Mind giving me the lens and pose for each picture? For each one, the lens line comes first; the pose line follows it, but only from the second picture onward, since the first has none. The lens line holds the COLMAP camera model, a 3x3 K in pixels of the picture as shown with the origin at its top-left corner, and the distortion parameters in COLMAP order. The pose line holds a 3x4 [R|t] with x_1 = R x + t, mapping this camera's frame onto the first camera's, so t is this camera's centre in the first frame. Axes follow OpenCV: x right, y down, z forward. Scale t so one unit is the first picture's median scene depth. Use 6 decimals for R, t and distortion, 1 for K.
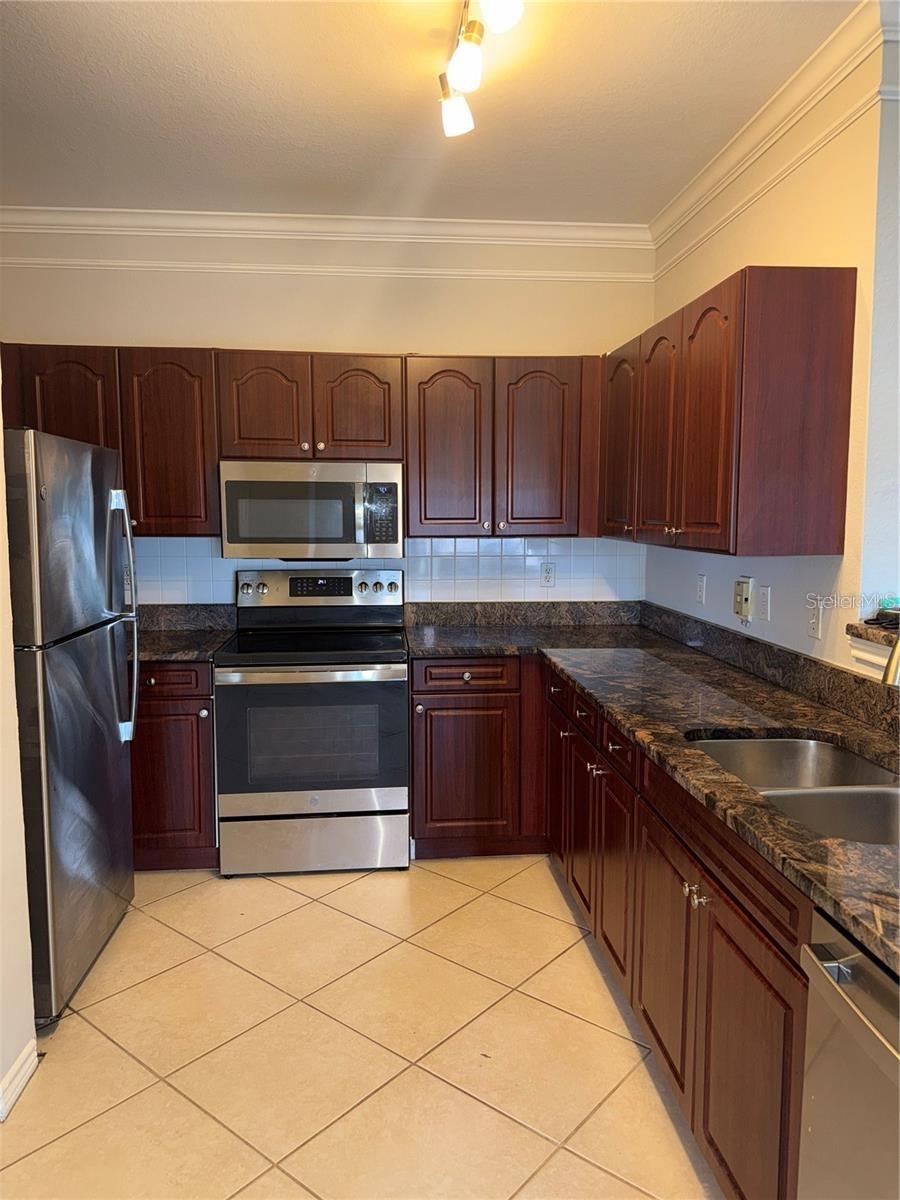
lens RADIAL K [[823.7, 0, 450.0], [0, 823.7, 600.0], [0, 0, 1]] dist [0.093714, -0.128342]
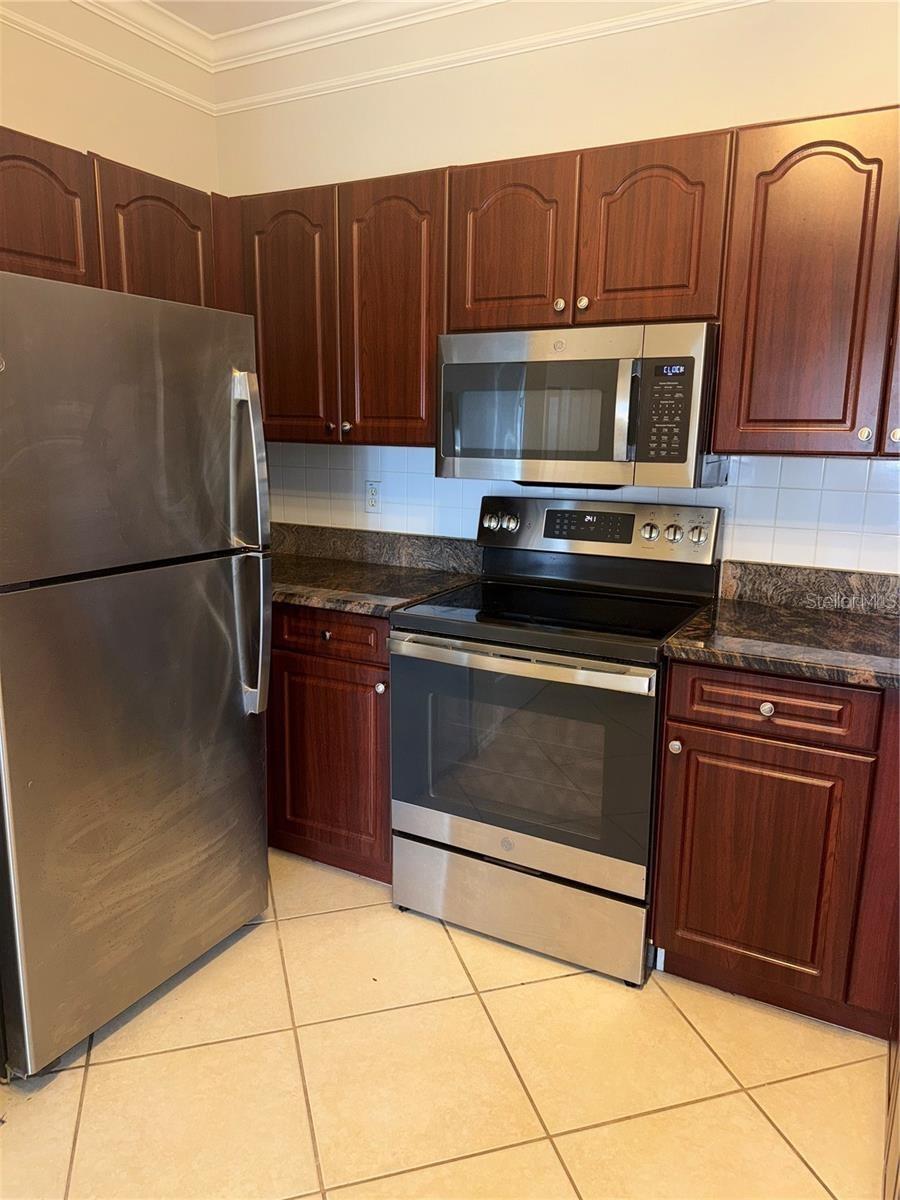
lens RADIAL K [[823.7, 0, 450.0], [0, 823.7, 600.0], [0, 0, 1]] dist [0.093714, -0.128342]
pose [[0.832467, 0.122210, -0.540429, 0.136425], [-0.072977, 0.991059, 0.111700, -0.026240], [0.549248, -0.053548, 0.833942, 0.420117]]
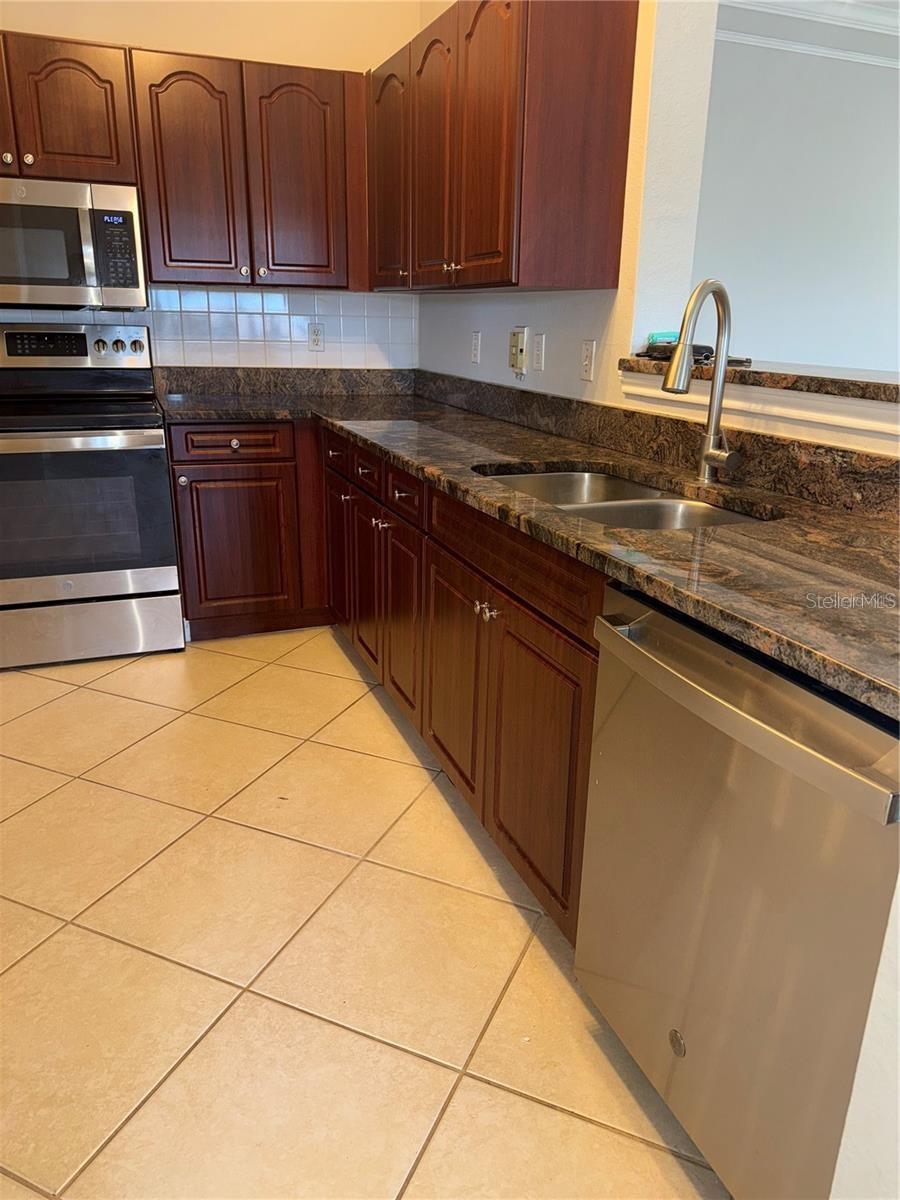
lens RADIAL K [[827.2, 0, 456.7], [0, 827.2, 597.7], [0, 0, 1]] dist [0.061755, -0.095449]
pose [[0.958062, -0.072613, 0.277210, -0.011595], [0.010278, 0.975448, 0.219988, 0.059213], [-0.286378, -0.207913, 0.935286, 0.032615]]
